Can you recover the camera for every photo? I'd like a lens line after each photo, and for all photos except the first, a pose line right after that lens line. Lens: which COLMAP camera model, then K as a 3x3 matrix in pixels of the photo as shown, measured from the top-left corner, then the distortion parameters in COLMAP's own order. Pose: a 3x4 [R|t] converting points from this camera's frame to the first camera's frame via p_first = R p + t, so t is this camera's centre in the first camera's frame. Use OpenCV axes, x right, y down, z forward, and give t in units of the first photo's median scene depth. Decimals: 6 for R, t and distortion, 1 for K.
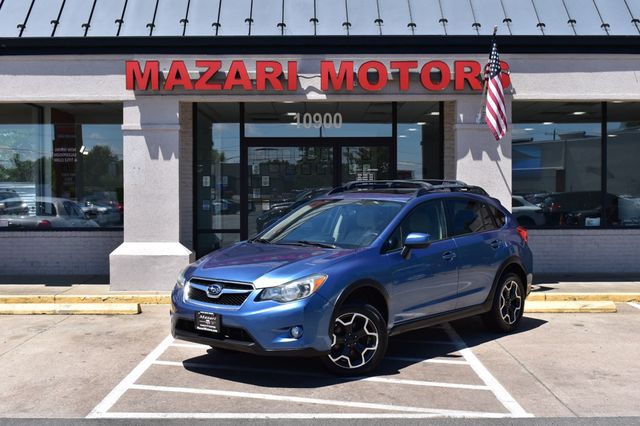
lens RADIAL K [[866.9, 0, 320.0], [0, 866.9, 213.0], [0, 0, 1]] dist [-0.021030, -0.045558]
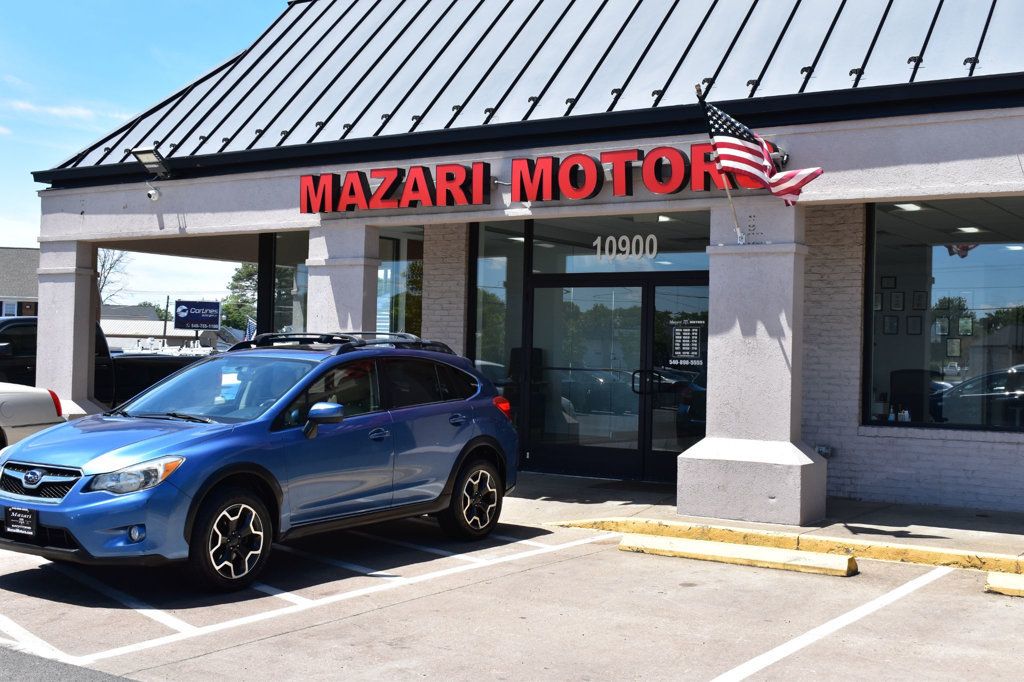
lens RADIAL K [[1294.3, 0, 512.0], [0, 1294.3, 341.0], [0, 0, 1]] dist [-0.036031, -0.026257]
pose [[0.823694, 0.014198, -0.566856, 0.564335], [-0.037760, 0.998841, -0.029851, -0.003146], [0.565775, 0.045993, 0.823276, 0.169071]]
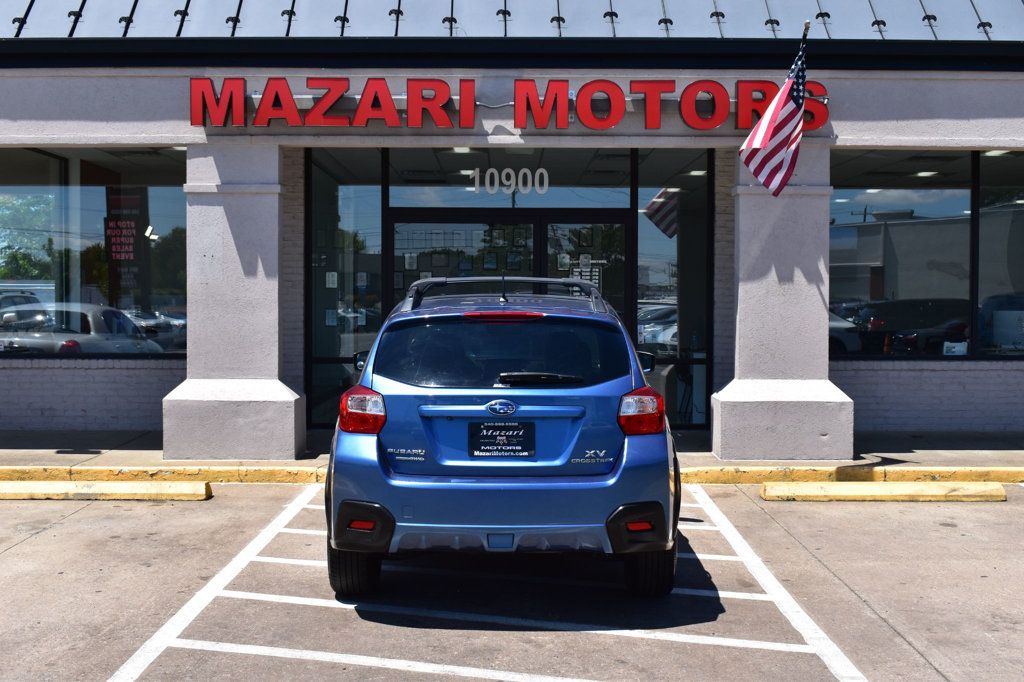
lens RADIAL K [[1294.3, 0, 512.0], [0, 1294.3, 341.0], [0, 0, 1]] dist [-0.036031, -0.026257]
pose [[0.999985, 0.005427, 0.000558, -0.000275], [-0.005432, 0.999947, 0.008783, -0.001671], [-0.000510, -0.008785, 0.999961, 0.098828]]
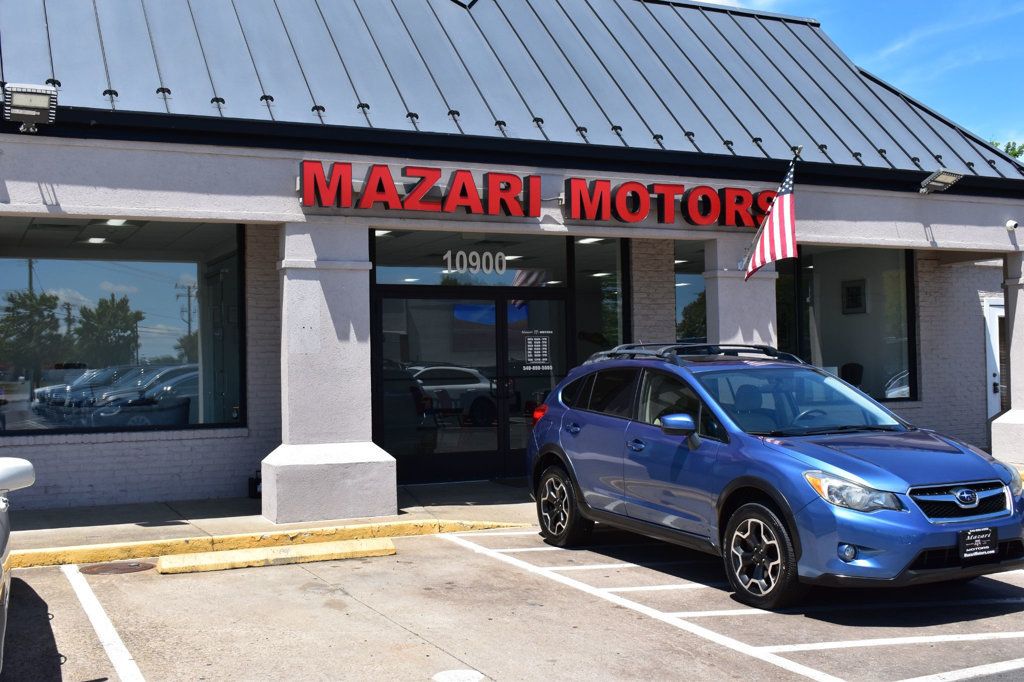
lens RADIAL K [[1168.6, 0, 512.0], [0, 1168.6, 341.0], [0, 0, 1]] dist [-0.055701, -0.020024]
pose [[0.901831, -0.003786, 0.432073, -0.447430], [0.025412, 0.998696, -0.044288, -0.000155], [-0.431342, 0.050920, 0.900751, 0.159589]]
